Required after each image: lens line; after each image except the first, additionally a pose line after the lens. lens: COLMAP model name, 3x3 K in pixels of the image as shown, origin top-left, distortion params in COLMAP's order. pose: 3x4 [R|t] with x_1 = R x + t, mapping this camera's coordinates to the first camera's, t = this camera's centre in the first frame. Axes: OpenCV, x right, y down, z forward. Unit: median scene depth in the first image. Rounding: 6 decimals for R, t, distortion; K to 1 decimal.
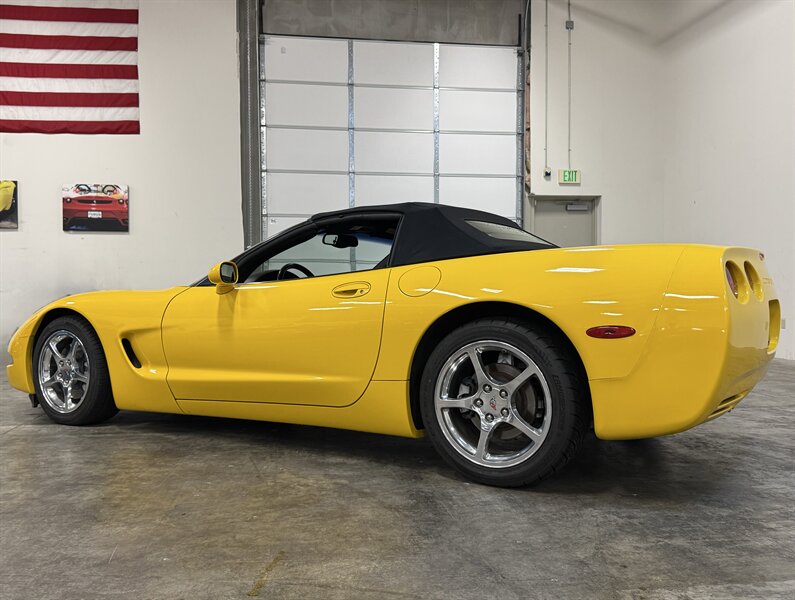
lens RADIAL K [[737.7, 0, 392.4], [0, 737.7, 298.2], [0, 0, 1]] dist [0.129861, -0.260936]
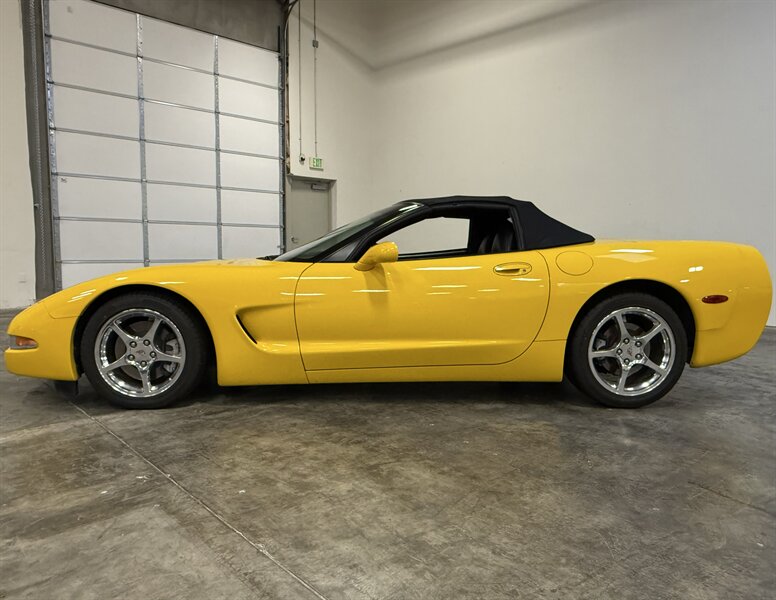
lens RADIAL K [[565.7, 0, 384.8], [0, 565.7, 297.0], [0, 0, 1]] dist [-0.006172, 0.005240]
pose [[0.825382, -0.038333, 0.563272, -0.249040], [-0.009166, 0.996651, 0.081258, -0.012946], [-0.564500, -0.072232, 0.822266, 0.113207]]
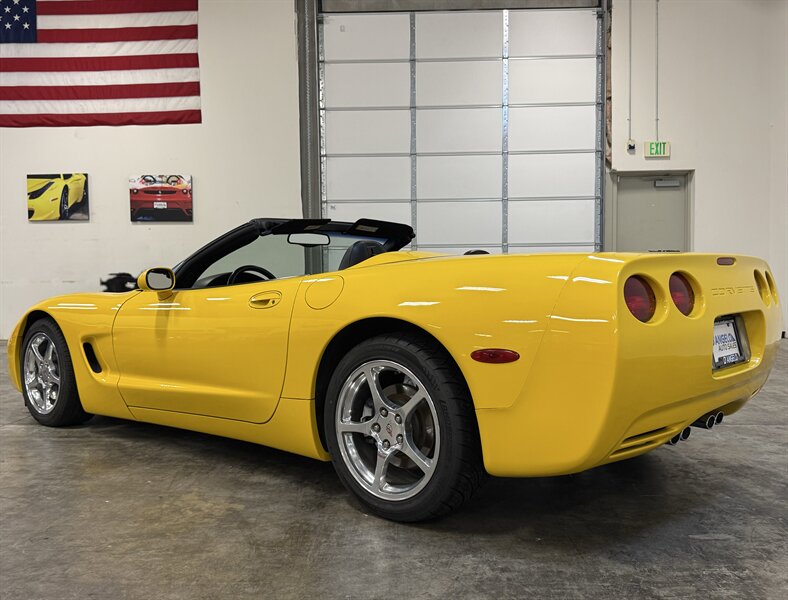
lens RADIAL K [[757.5, 0, 386.4], [0, 757.5, 300.7], [0, 0, 1]] dist [0.167688, -0.379064]
pose [[0.984523, 0.000000, -0.175253, 0.086433], [0.005557, 0.999497, 0.031221, -0.012861], [0.175165, -0.031712, 0.984028, 0.025927]]
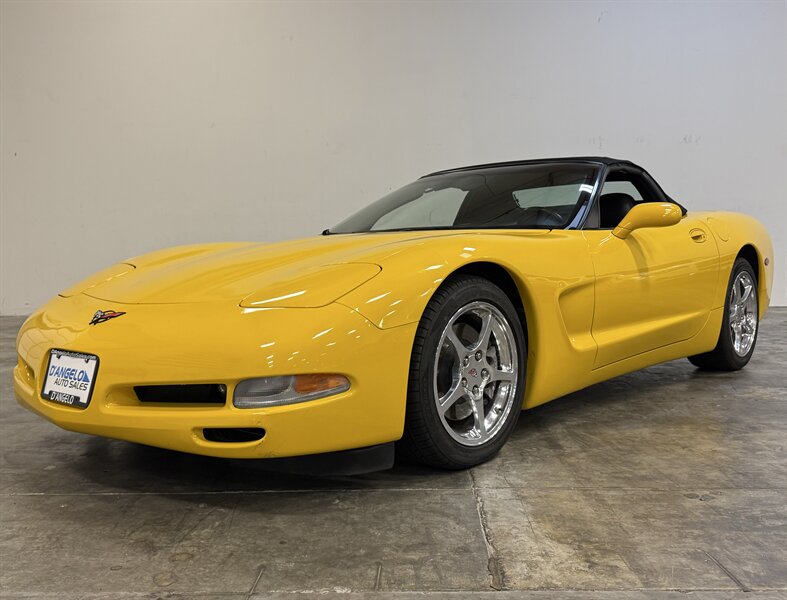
lens RADIAL K [[756.5, 0, 385.9], [0, 756.5, 300.7], [0, 0, 1]] dist [0.167688, -0.379064]
pose [[0.175113, -0.060749, 0.982672, -0.437577], [0.019818, 0.998110, 0.058172, 0.003356], [-0.984349, 0.009288, 0.175986, 0.416245]]
